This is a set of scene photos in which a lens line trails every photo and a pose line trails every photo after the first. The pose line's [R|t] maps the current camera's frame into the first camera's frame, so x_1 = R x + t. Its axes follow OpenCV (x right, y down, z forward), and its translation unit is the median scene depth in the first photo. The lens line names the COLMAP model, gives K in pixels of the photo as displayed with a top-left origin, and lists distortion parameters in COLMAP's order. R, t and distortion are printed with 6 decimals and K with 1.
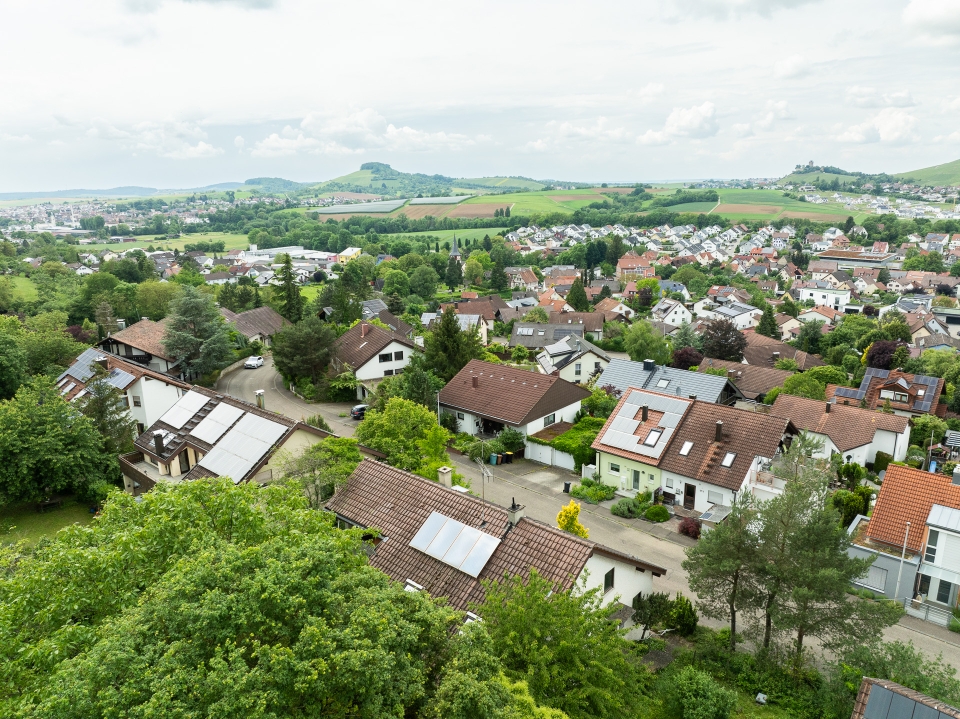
lens RADIAL K [[675.7, 0, 480.0], [0, 675.7, 359.5], [0, 0, 1]] dist [-0.030976, -0.001085]
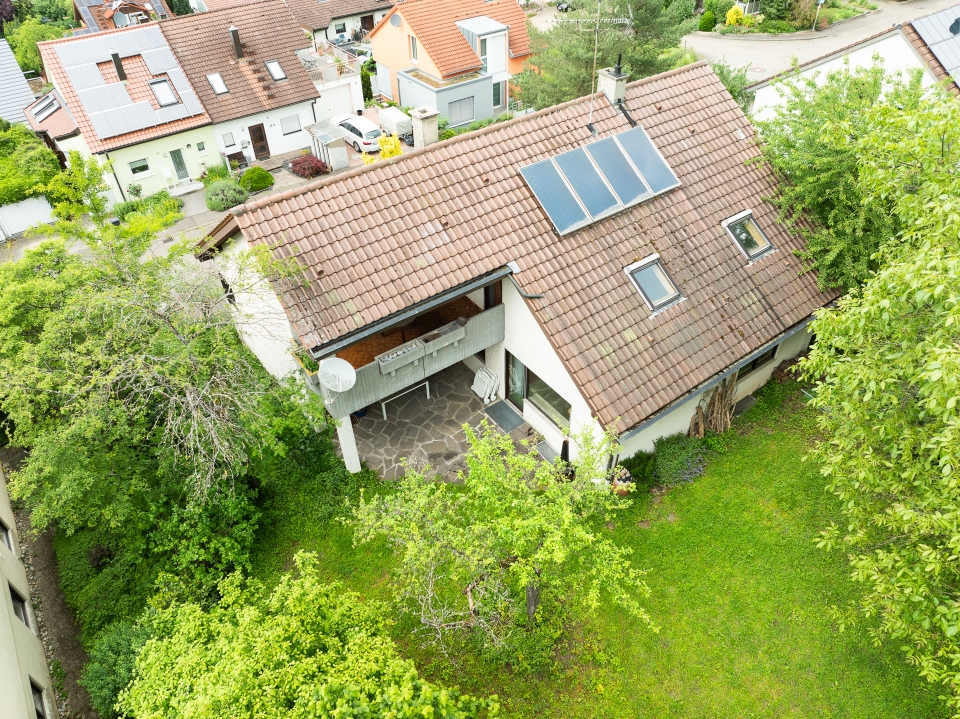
lens RADIAL K [[675.7, 0, 480.0], [0, 675.7, 359.5], [0, 0, 1]] dist [-0.030976, -0.001085]
pose [[0.225436, -0.641654, 0.733116, -0.330462], [0.269292, 0.764209, 0.586060, 0.016602], [-0.936302, 0.065303, 0.345072, 0.522036]]
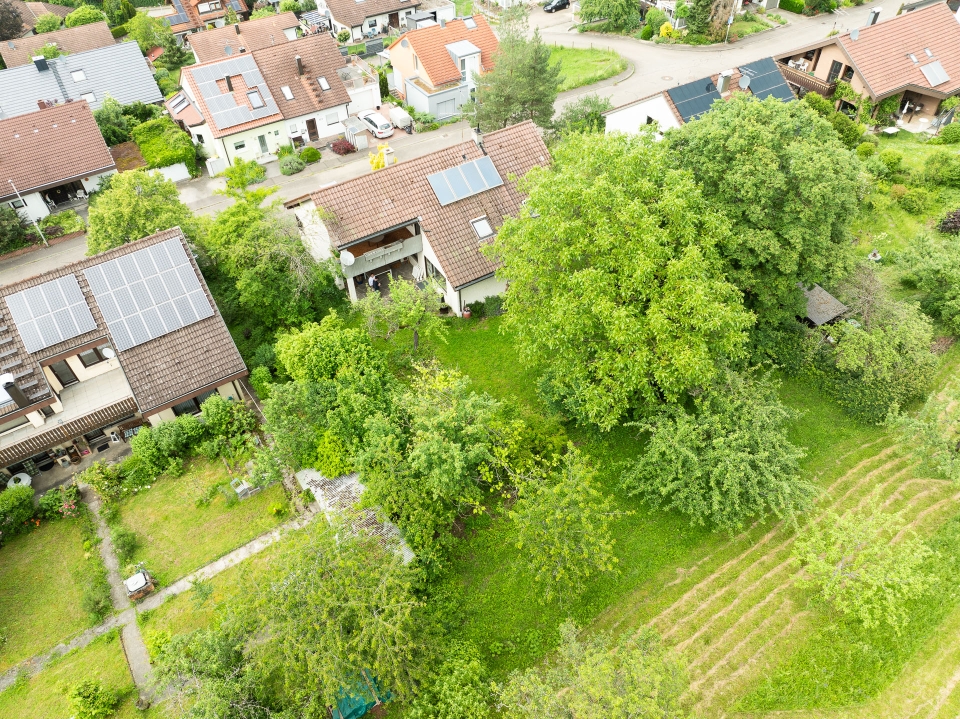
lens RADIAL K [[675.7, 0, 480.0], [0, 675.7, 359.5], [0, 0, 1]] dist [-0.030976, -0.001085]
pose [[0.291043, -0.685916, 0.666943, -0.652505], [0.263485, 0.727630, 0.633349, -0.168564], [-0.919712, -0.008603, 0.392500, 0.263193]]
